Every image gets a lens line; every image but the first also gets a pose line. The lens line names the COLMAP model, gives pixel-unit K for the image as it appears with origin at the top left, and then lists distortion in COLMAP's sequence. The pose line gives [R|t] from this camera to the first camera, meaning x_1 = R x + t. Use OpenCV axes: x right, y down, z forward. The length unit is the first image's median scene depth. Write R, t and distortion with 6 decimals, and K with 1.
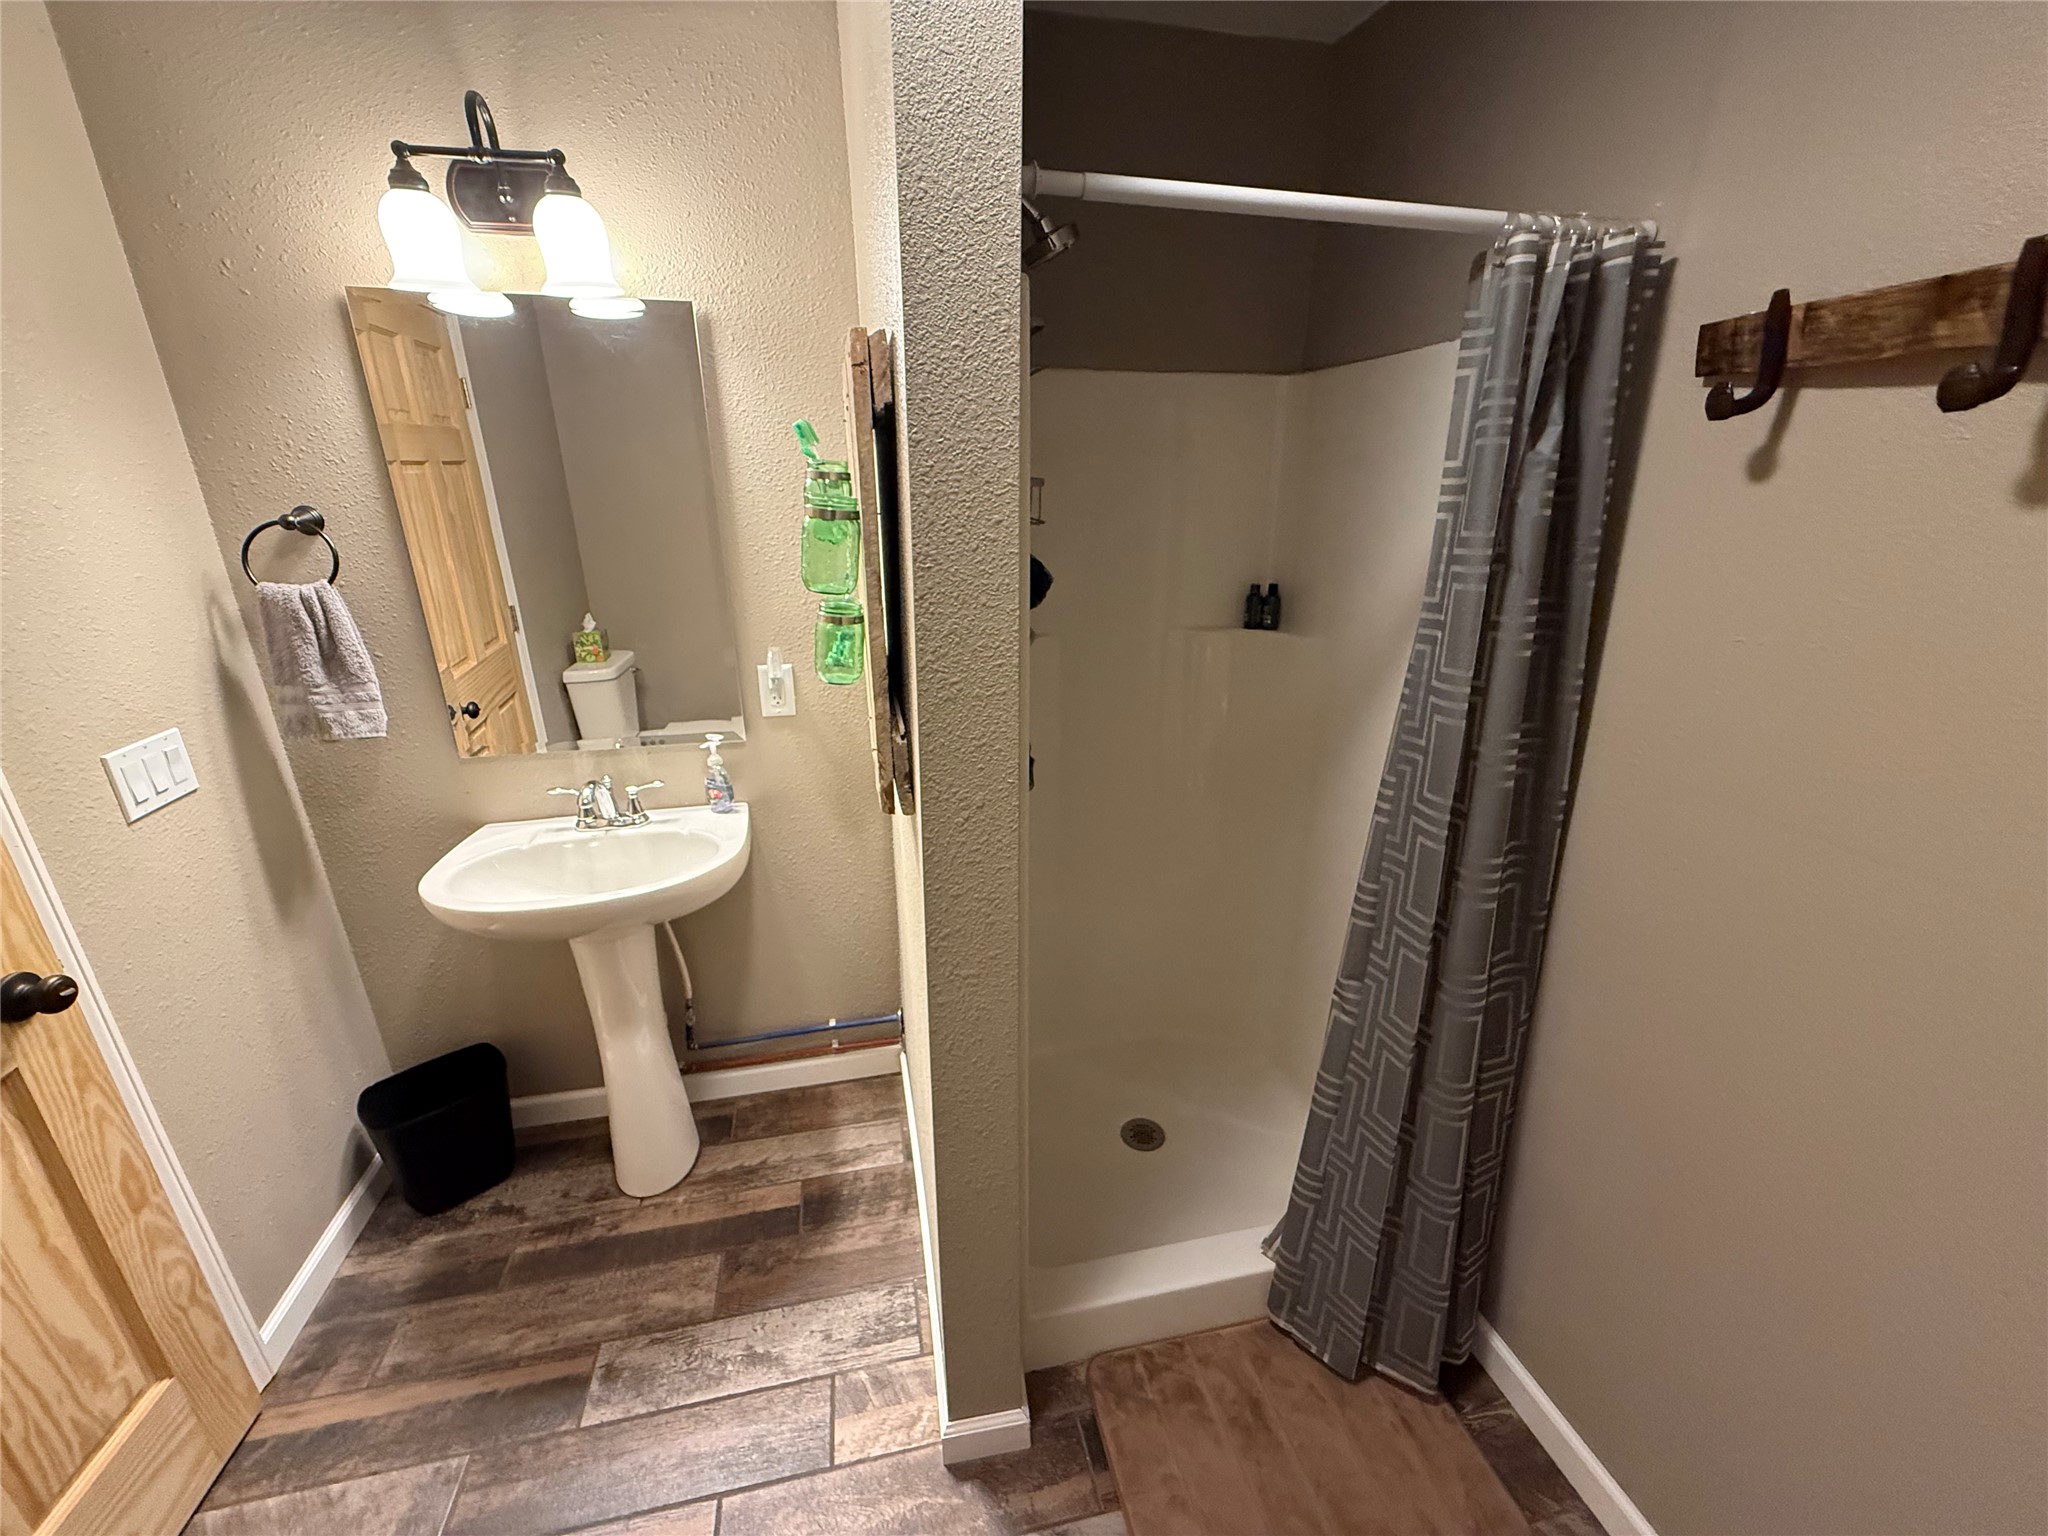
lens RADIAL K [[818.2, 0, 1022.3], [0, 818.2, 771.0], [0, 0, 1]] dist [0.000324, -0.000100]
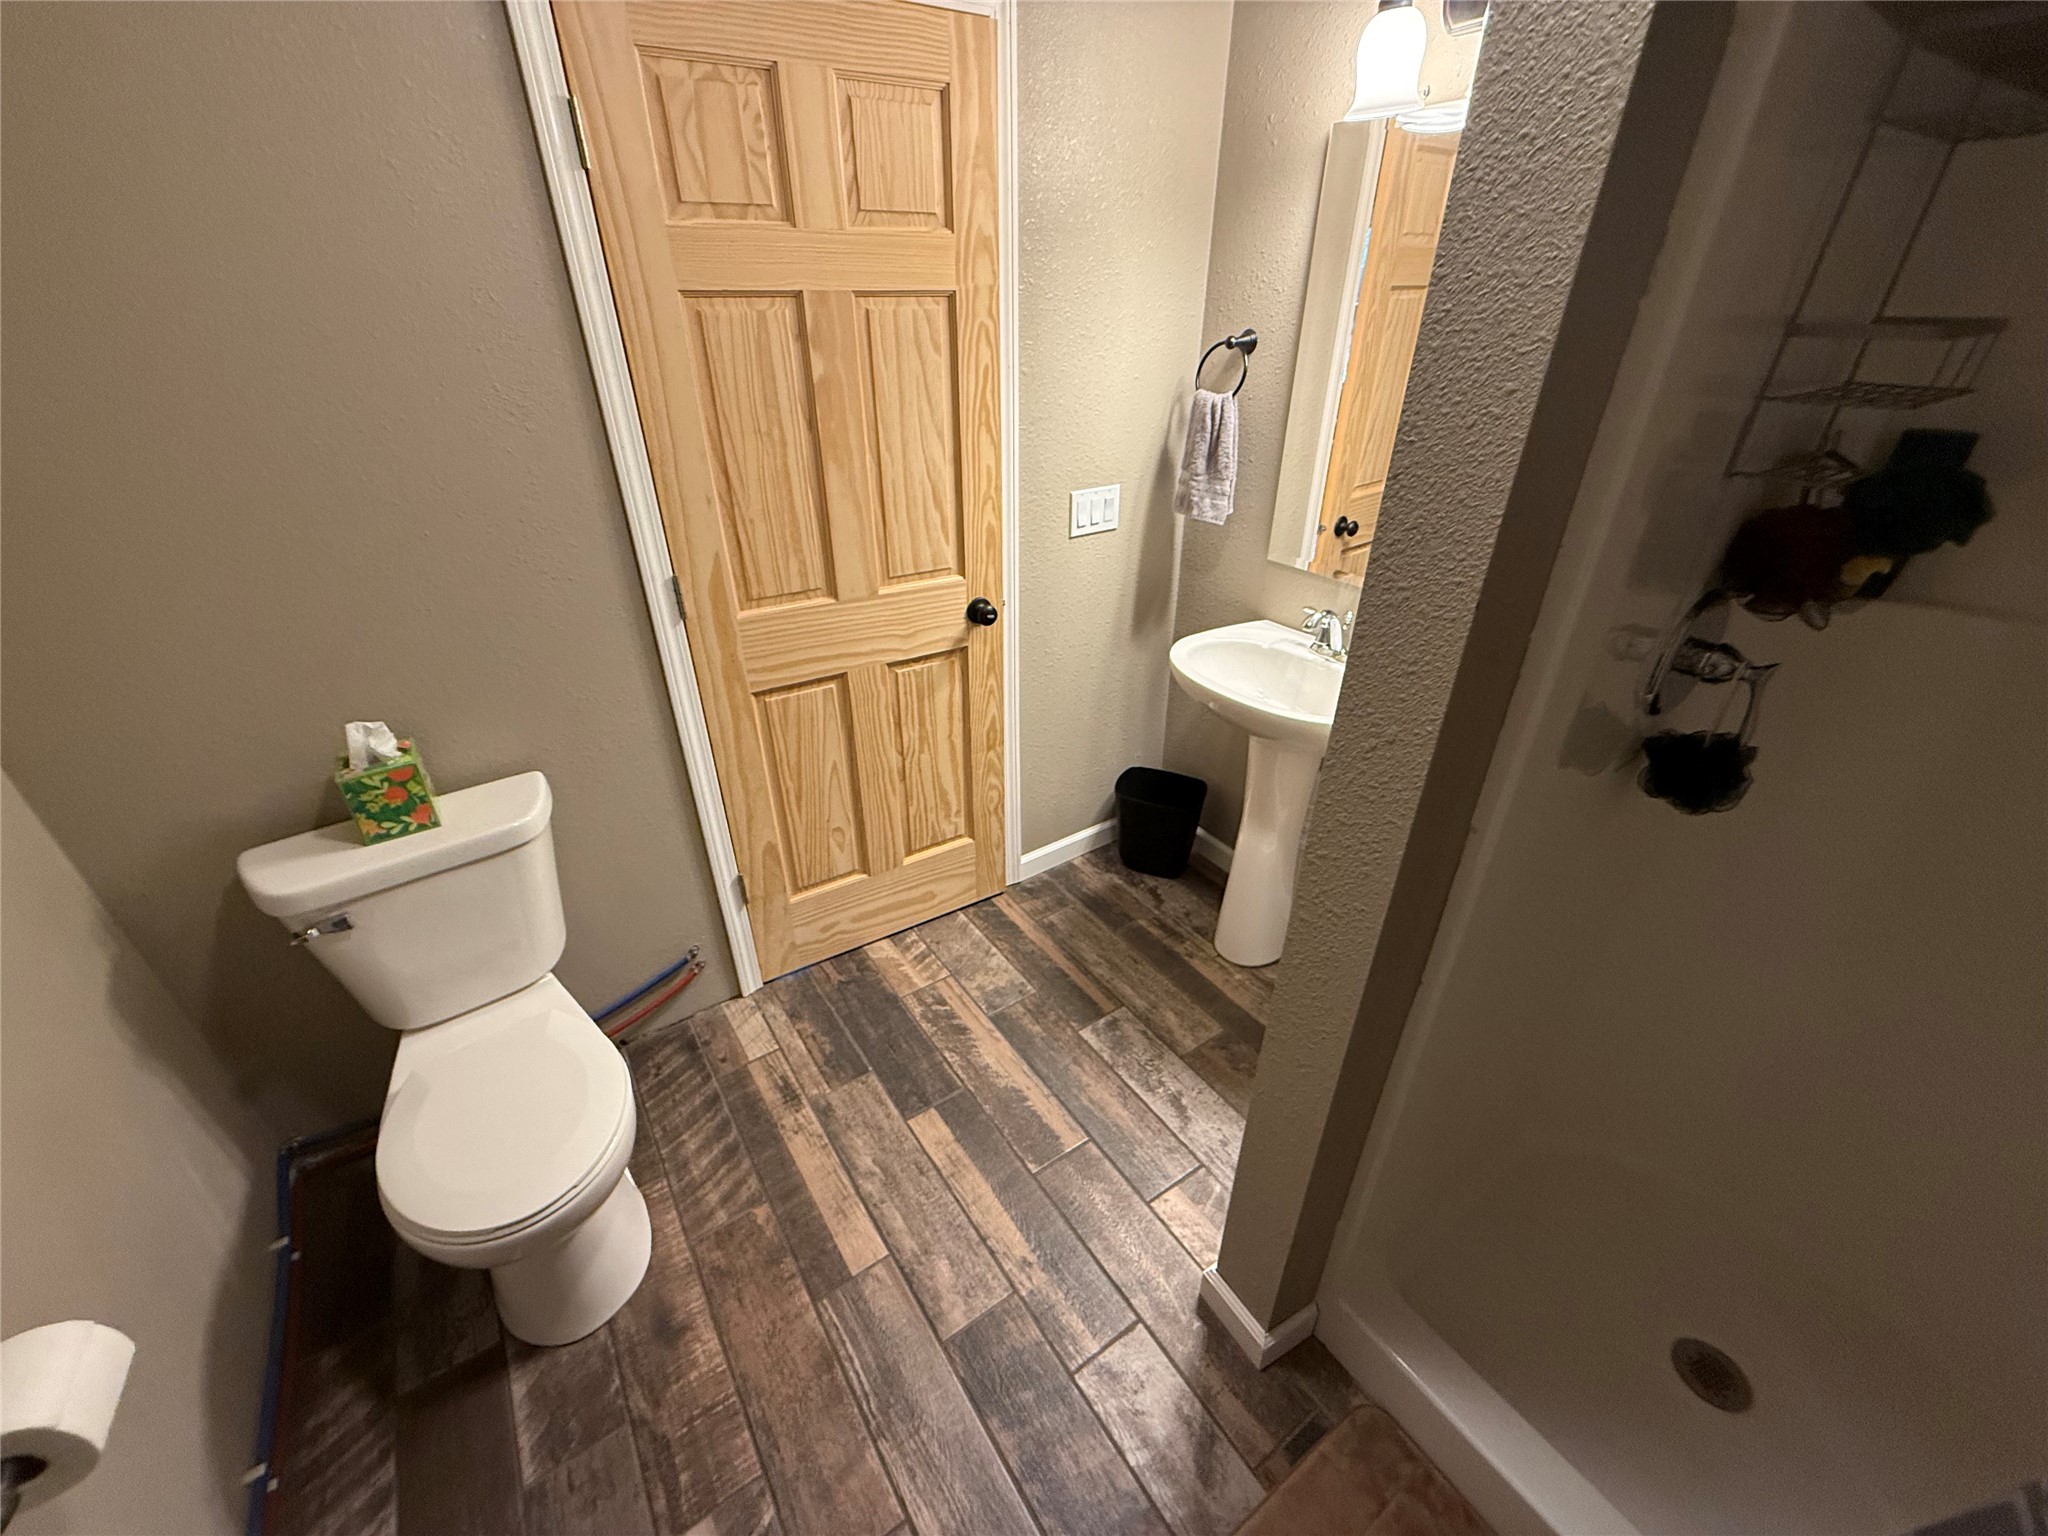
lens RADIAL K [[818.2, 0, 1015.5], [0, 818.2, 771.9], [0, 0, 1]] dist [0.000324, -0.000100]
pose [[0.371358, 0.468451, -0.801653, 0.324742], [-0.311827, 0.876171, 0.367545, -0.077837], [0.874561, 0.113486, 0.471448, 0.169628]]
